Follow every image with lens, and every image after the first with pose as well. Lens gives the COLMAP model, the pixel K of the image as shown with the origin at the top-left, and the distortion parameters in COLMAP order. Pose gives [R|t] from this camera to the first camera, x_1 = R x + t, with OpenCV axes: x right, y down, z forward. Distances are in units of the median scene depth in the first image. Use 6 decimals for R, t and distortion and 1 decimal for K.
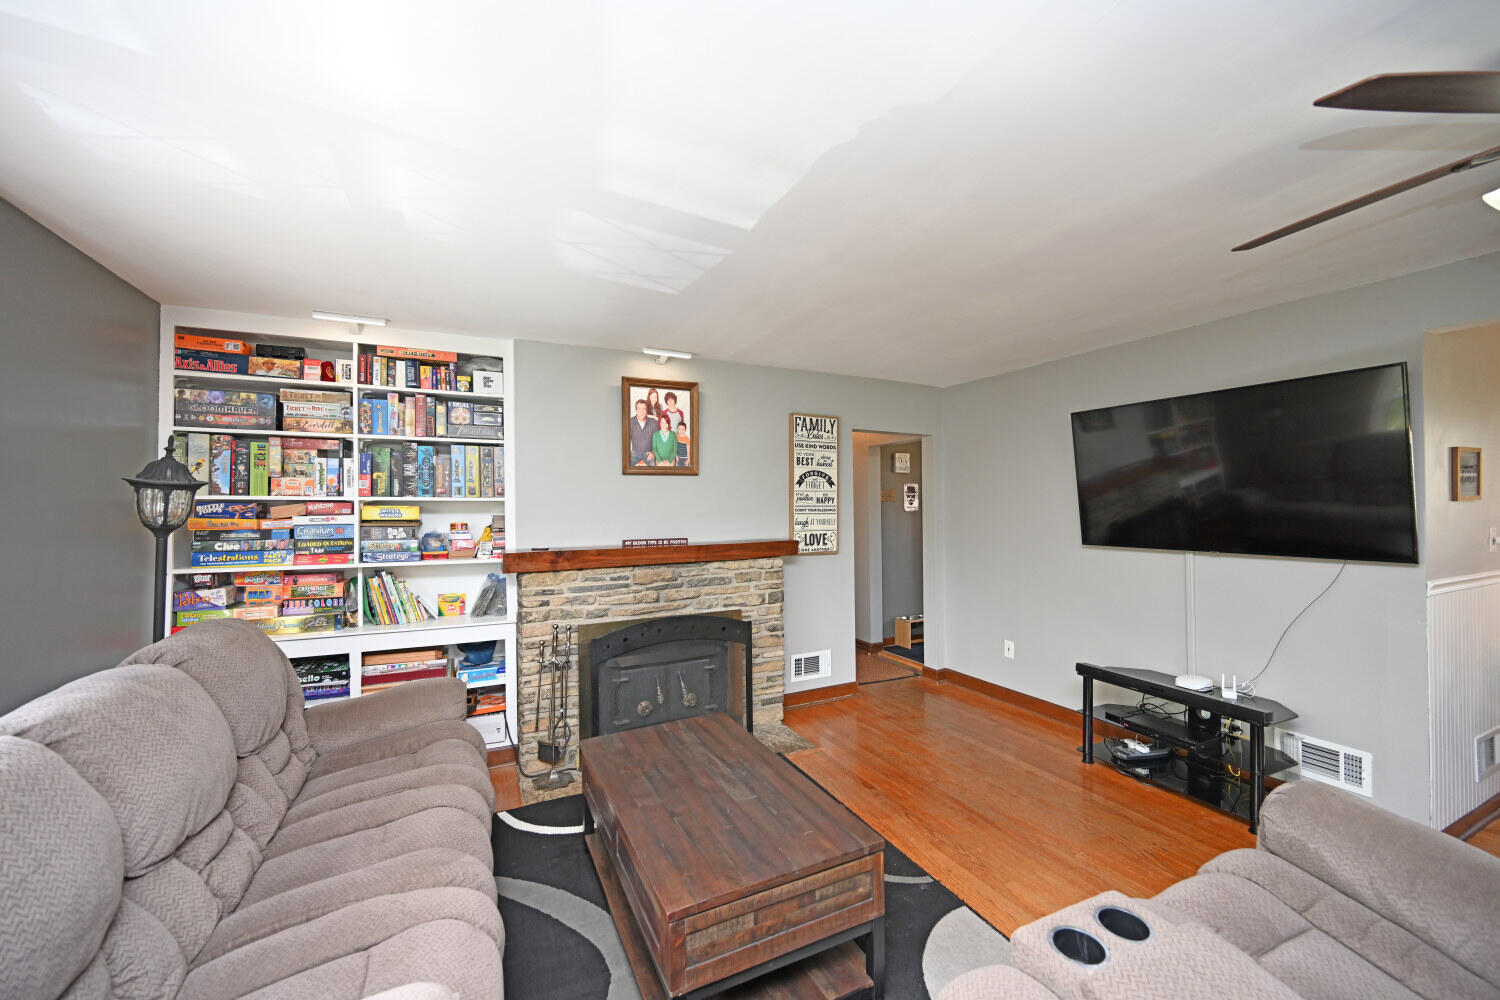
lens RADIAL K [[588.8, 0, 745.3], [0, 588.8, 503.1], [0, 0, 1]] dist [-0.000557, -0.000175]
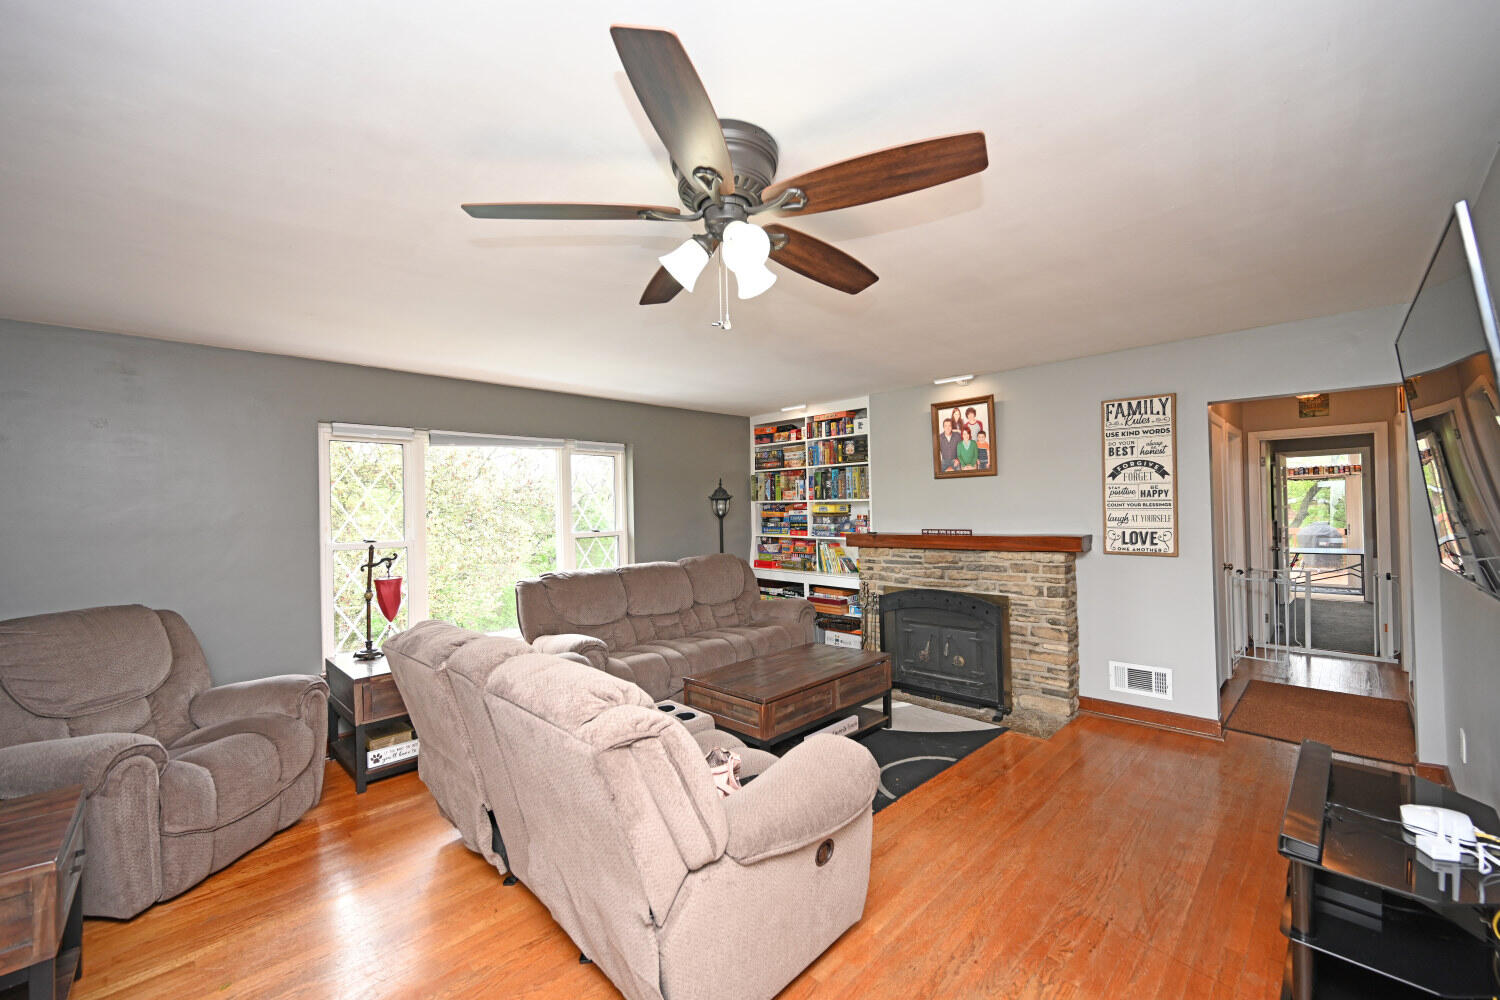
lens RADIAL K [[588.8, 0, 745.3], [0, 588.8, 503.1], [0, 0, 1]] dist [-0.000557, -0.000175]
pose [[0.325167, -0.005088, -0.945643, 0.872000], [0.027427, 0.999616, 0.004052, -0.012048], [0.945259, -0.027254, 0.325182, 0.176640]]
